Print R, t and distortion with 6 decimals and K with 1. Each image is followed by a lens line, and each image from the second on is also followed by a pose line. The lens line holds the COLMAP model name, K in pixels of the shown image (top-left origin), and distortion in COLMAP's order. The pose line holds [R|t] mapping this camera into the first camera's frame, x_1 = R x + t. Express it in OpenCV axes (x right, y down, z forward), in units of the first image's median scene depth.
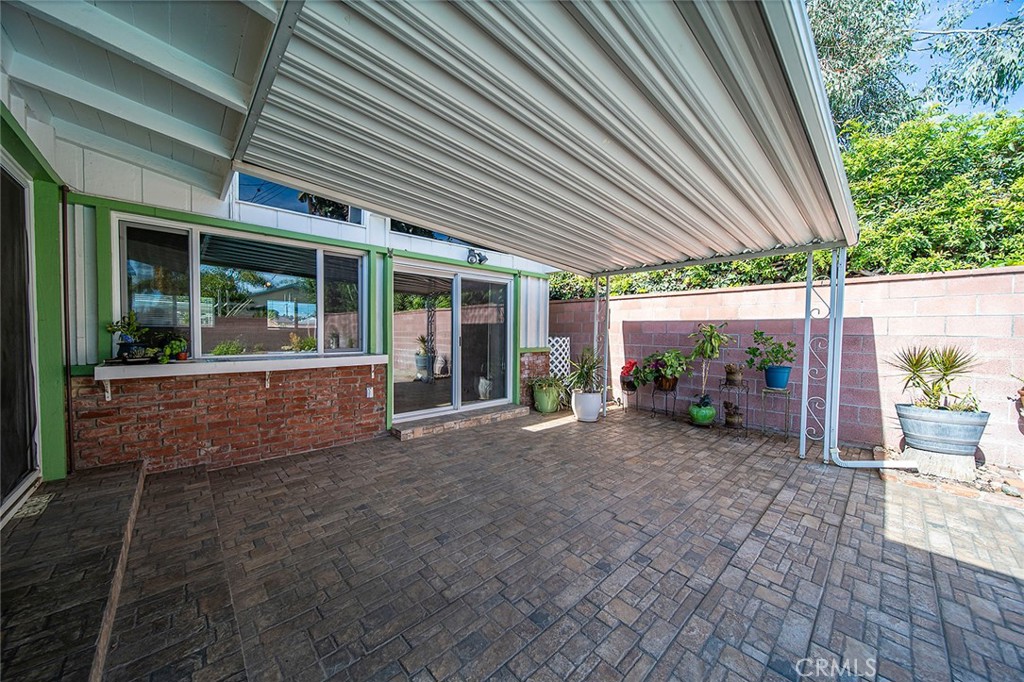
lens RADIAL K [[364.6, 0, 504.1], [0, 364.6, 343.3], [0, 0, 1]] dist [0.002041, -0.000476]
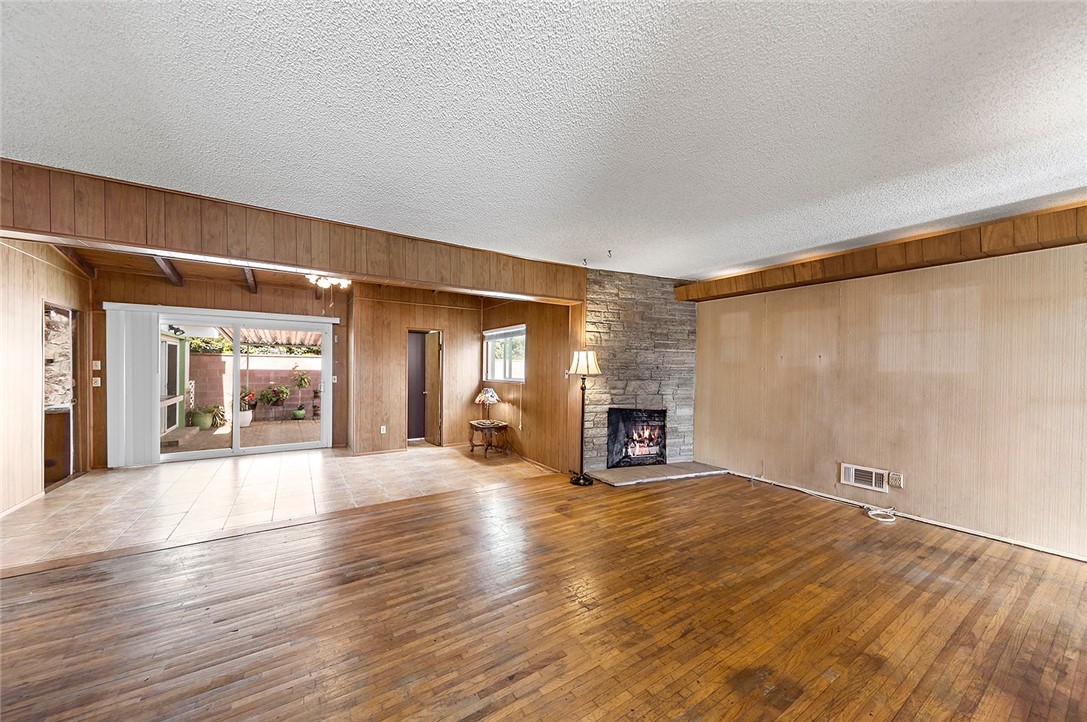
lens RADIAL K [[393.3, 0, 541.0], [0, 393.3, 374.2], [0, 0, 1]] dist [0.016088, -0.000009]
pose [[0.160610, -0.025163, 0.986697, -1.482750], [0.015763, 0.999613, 0.022926, -0.068289], [-0.986892, 0.011871, 0.160944, -0.767652]]
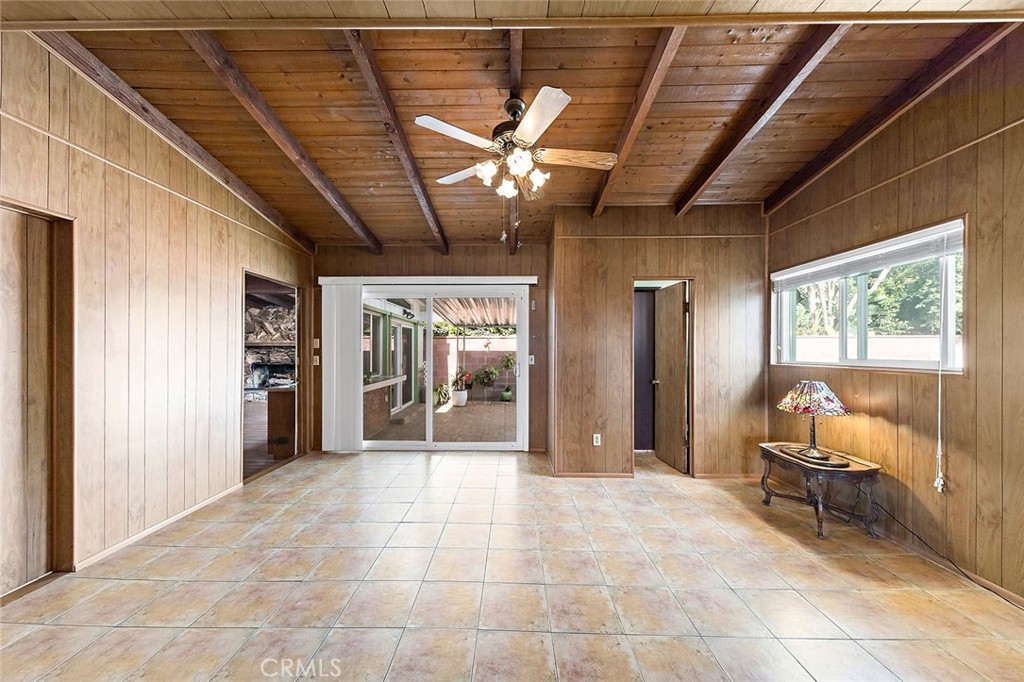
lens RADIAL K [[364.6, 0, 504.1], [0, 364.6, 343.3], [0, 0, 1]] dist [0.002041, -0.000476]
pose [[0.679591, 0.004172, 0.733579, -1.000516], [0.023611, 0.999341, -0.027557, -0.050489], [-0.733211, 0.036048, 0.679045, -0.438568]]
